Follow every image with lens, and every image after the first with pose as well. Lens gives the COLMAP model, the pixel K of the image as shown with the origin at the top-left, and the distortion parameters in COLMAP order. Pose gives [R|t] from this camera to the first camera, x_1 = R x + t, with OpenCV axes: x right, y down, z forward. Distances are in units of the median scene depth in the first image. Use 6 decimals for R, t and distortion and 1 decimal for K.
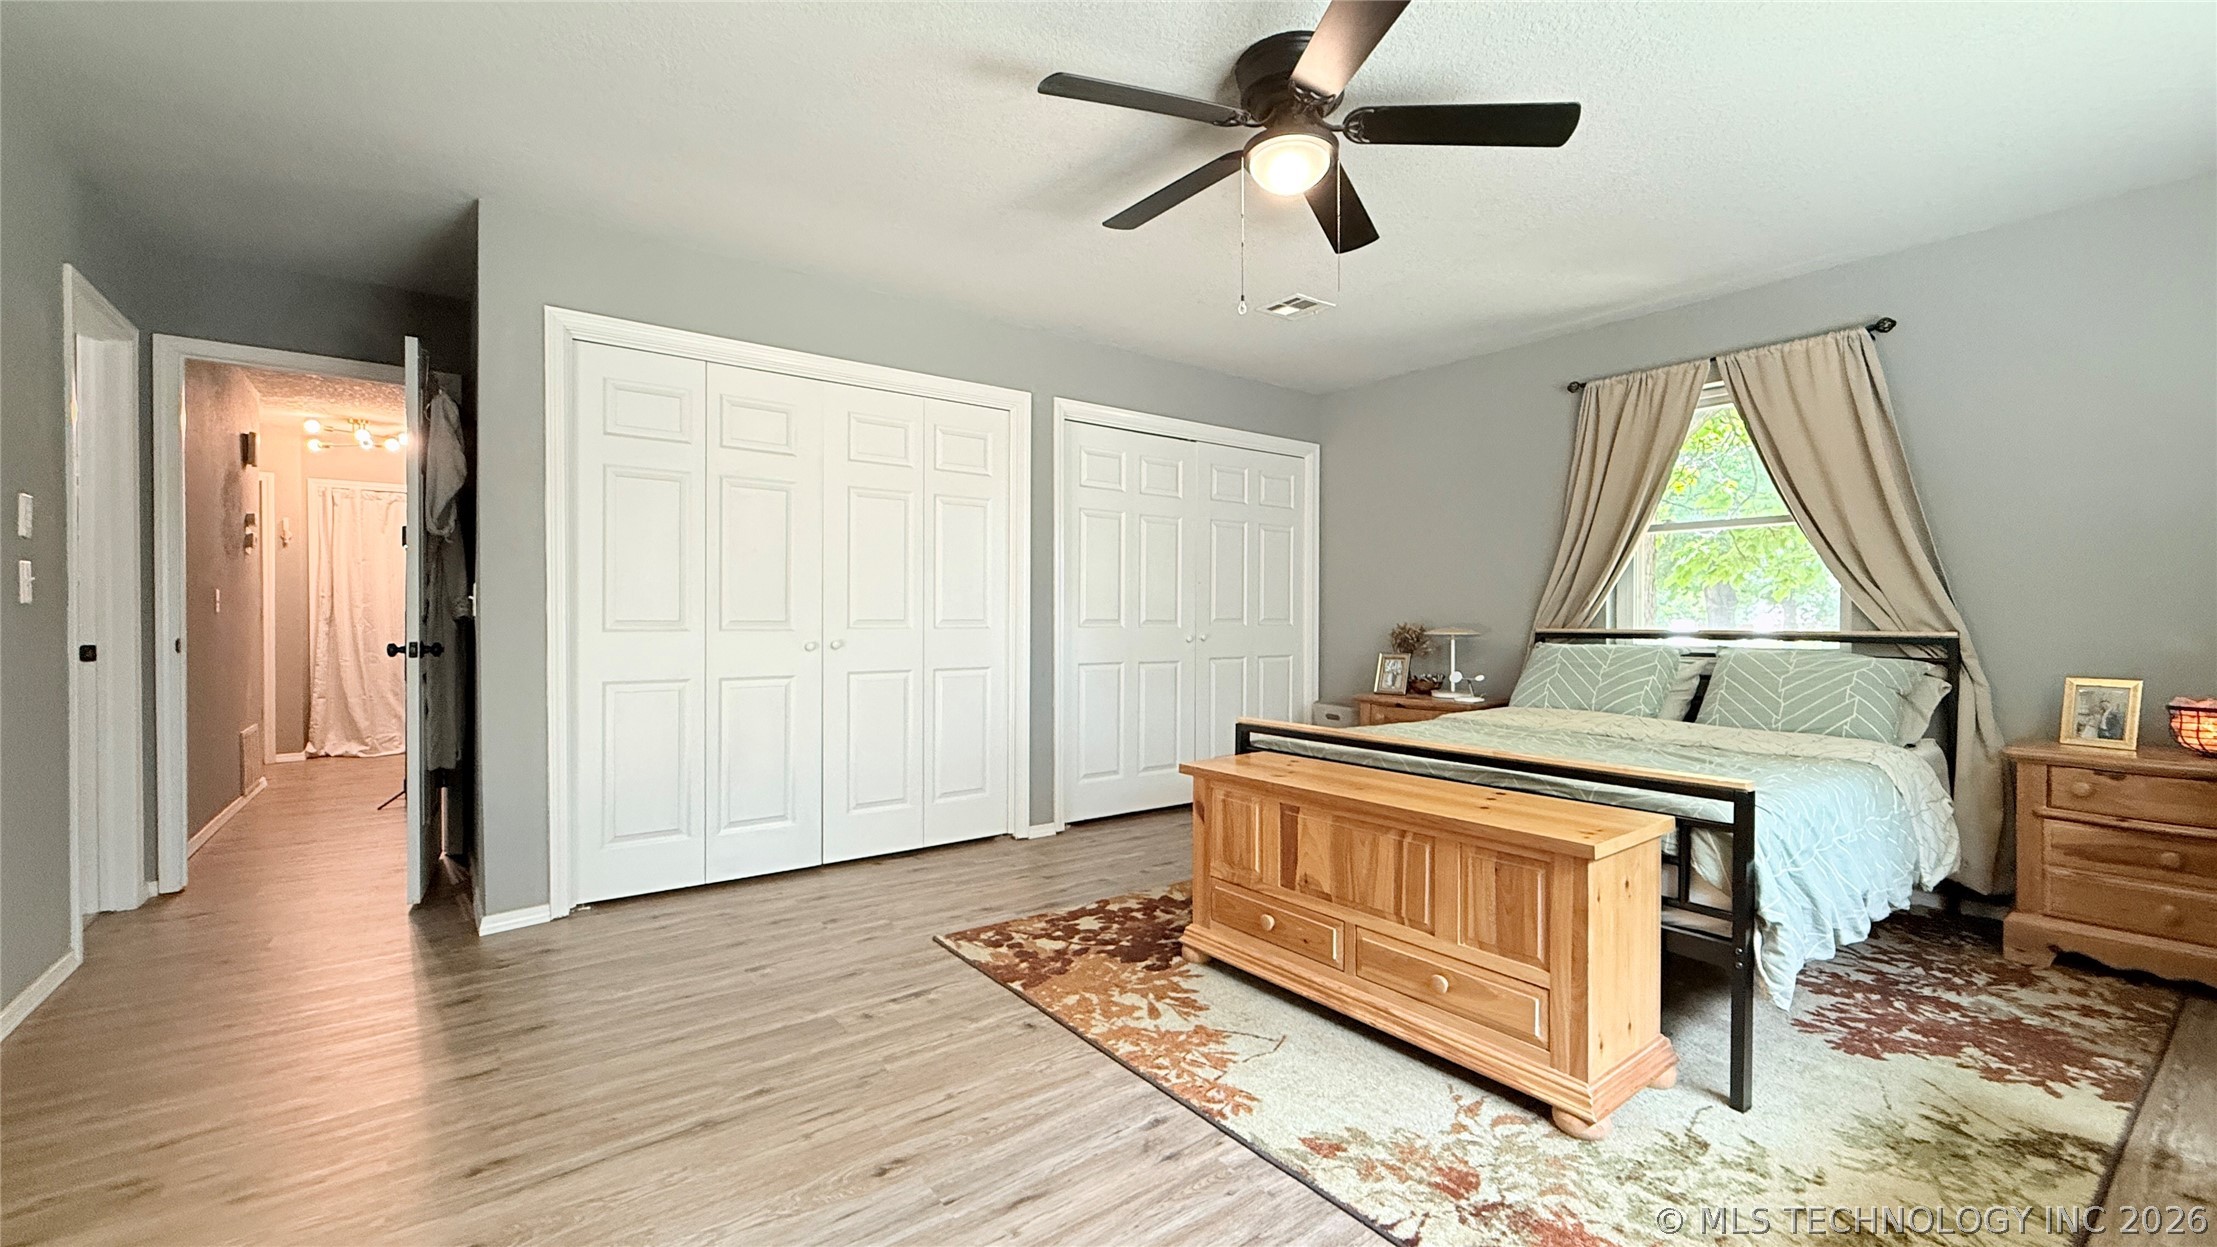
lens RADIAL K [[882.8, 0, 1101.4], [0, 882.8, 623.0], [0, 0, 1]] dist [-0.000259, 0.000211]
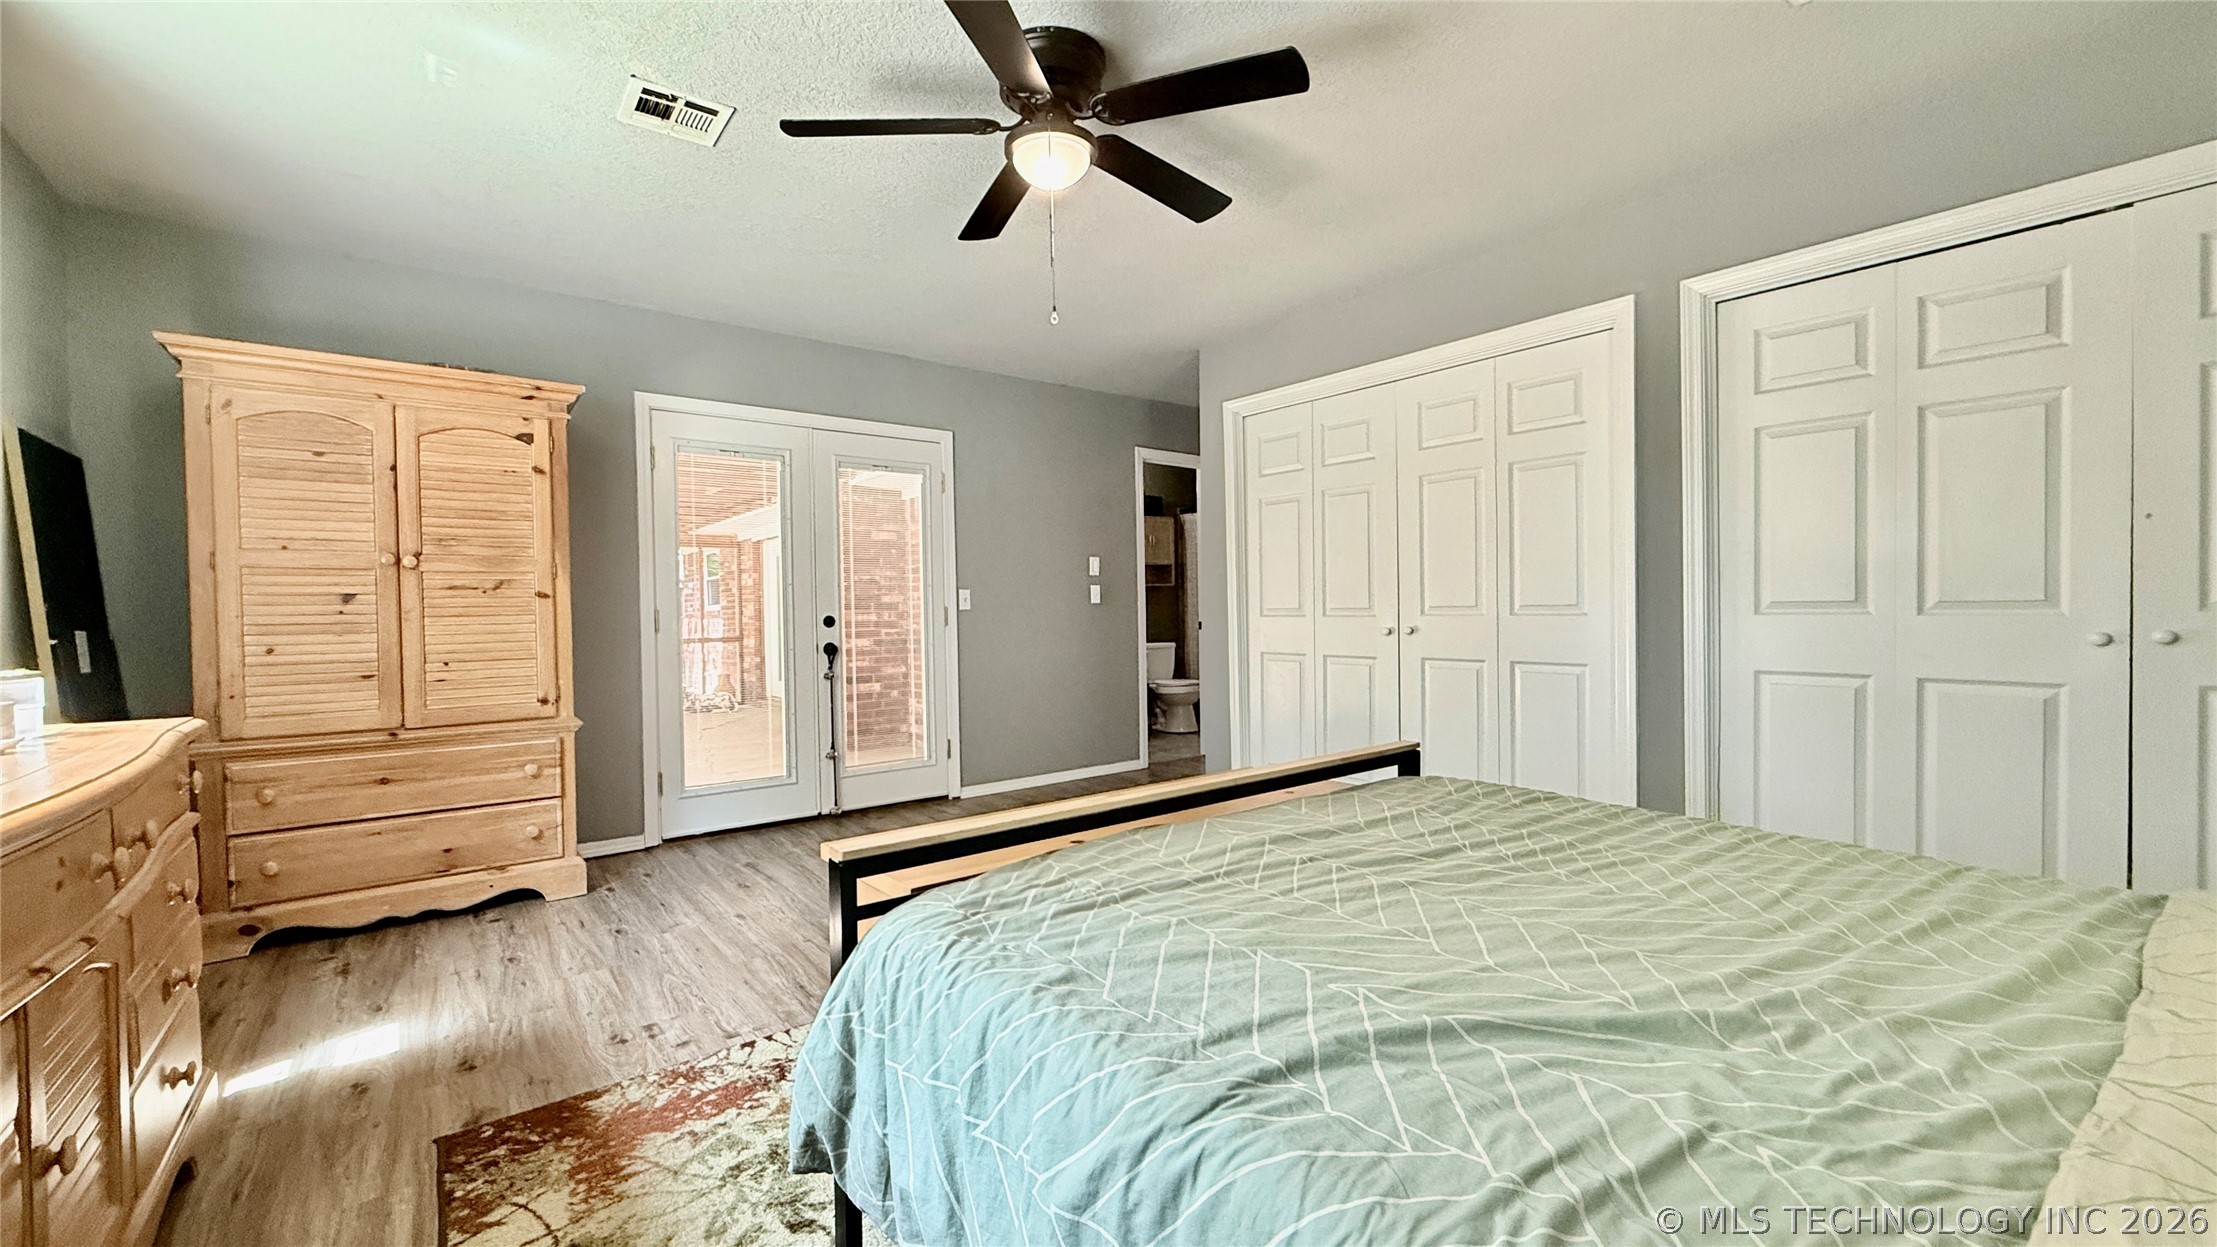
lens RADIAL K [[882.8, 0, 1101.4], [0, 882.8, 623.0], [0, 0, 1]] dist [-0.000259, 0.000211]
pose [[0.029328, 0.012443, -0.999492, 0.952602], [0.008239, 0.999886, 0.012690, 0.000483], [0.999536, -0.008607, 0.029222, 0.786797]]
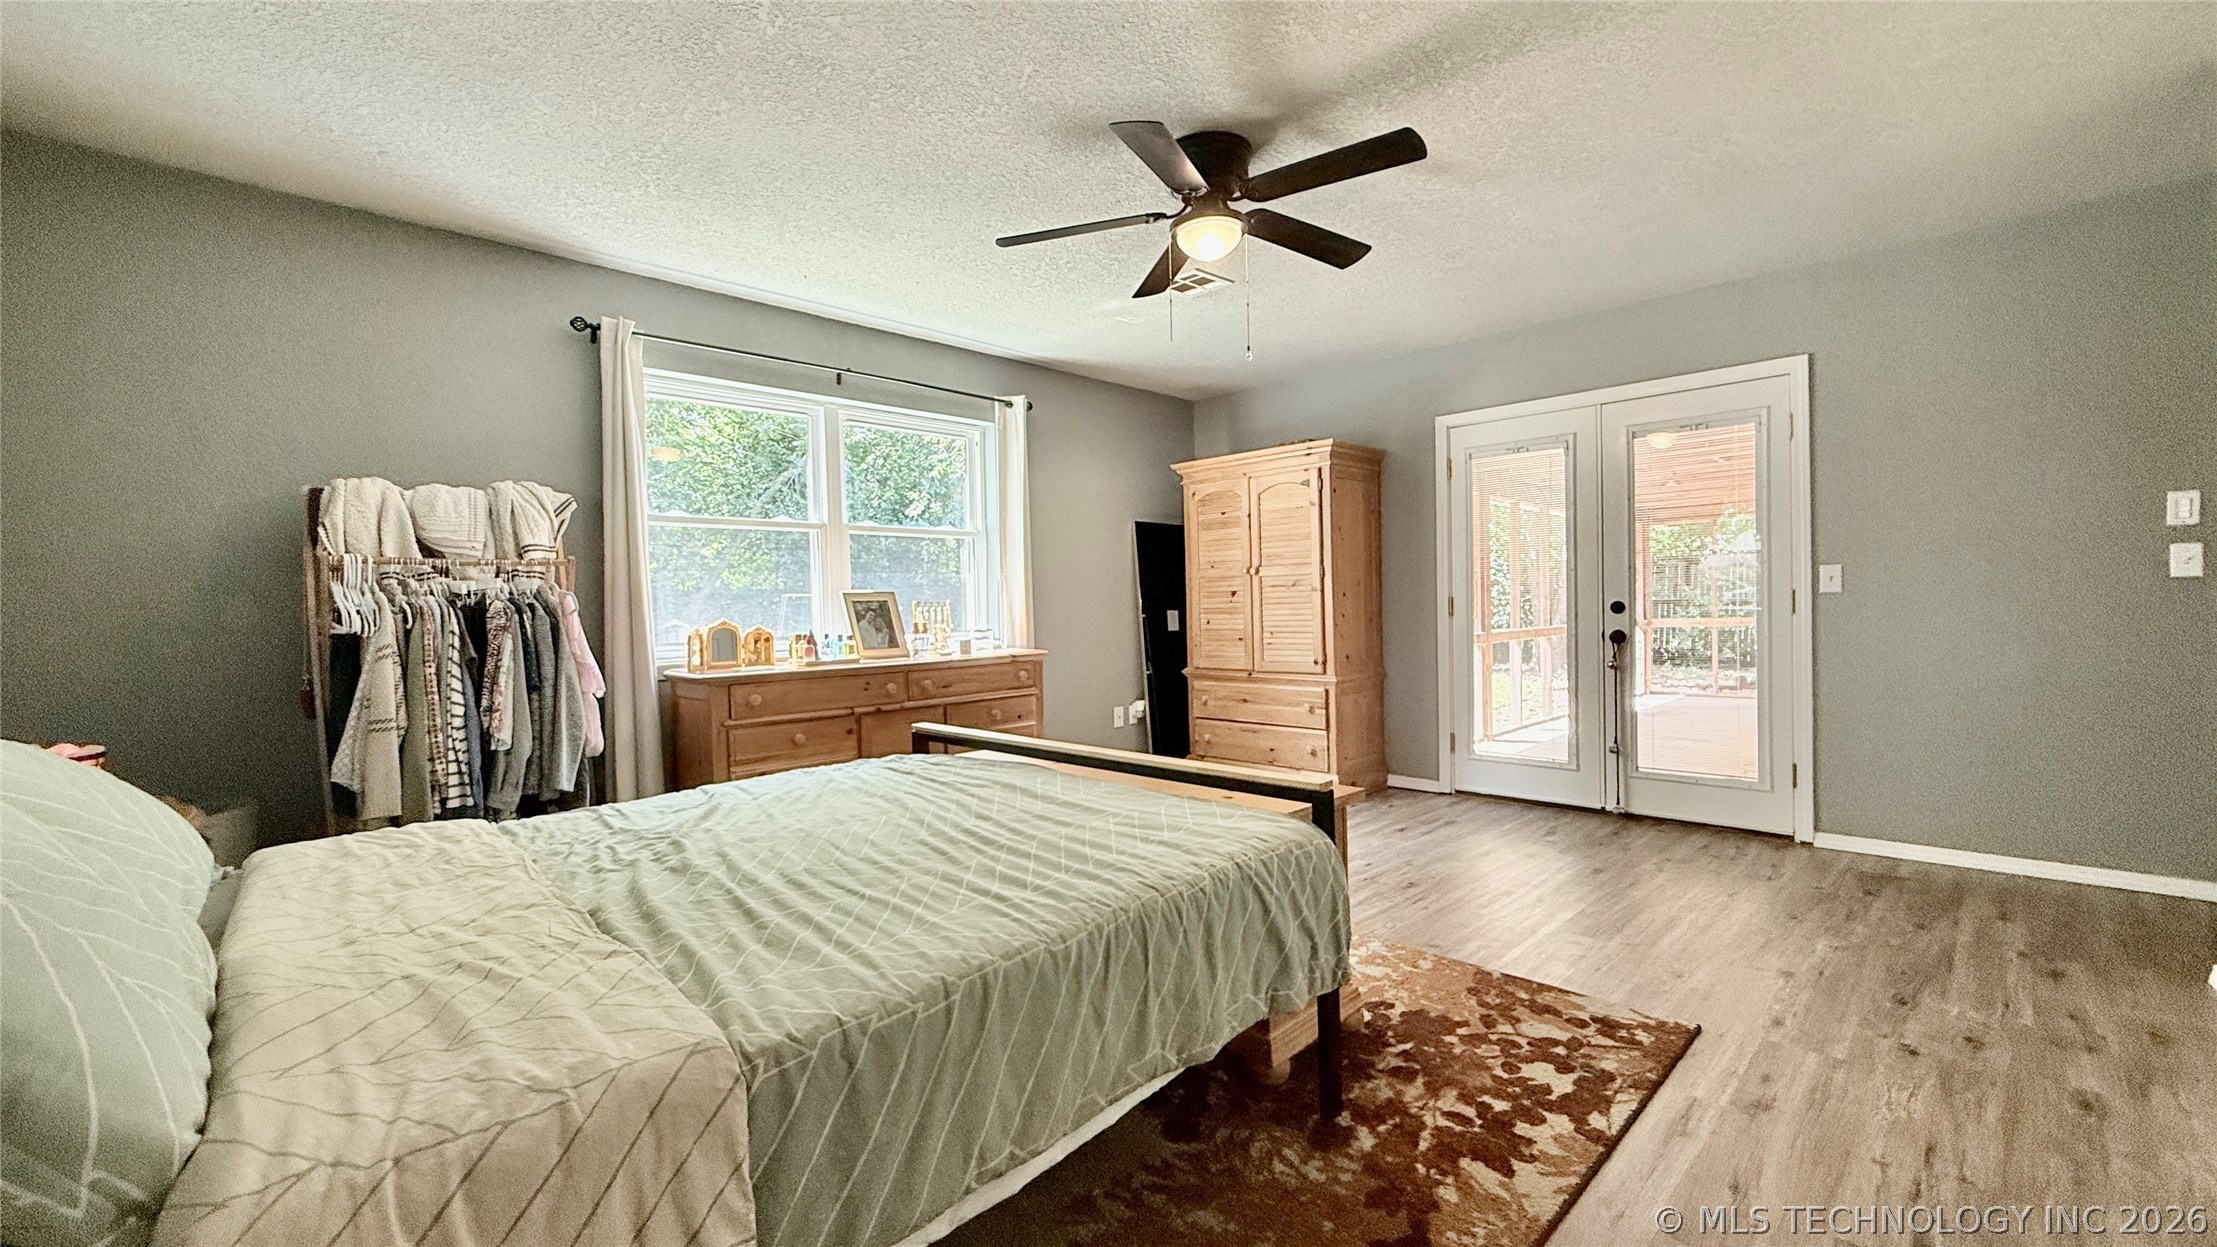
lens RADIAL K [[882.8, 0, 1101.4], [0, 882.8, 623.0], [0, 0, 1]] dist [-0.000259, 0.000211]
pose [[-0.989666, 0.024232, -0.141327, 0.419553], [0.020364, 0.999379, 0.028750, -0.020176], [0.141936, 0.025575, -0.989545, 1.689411]]
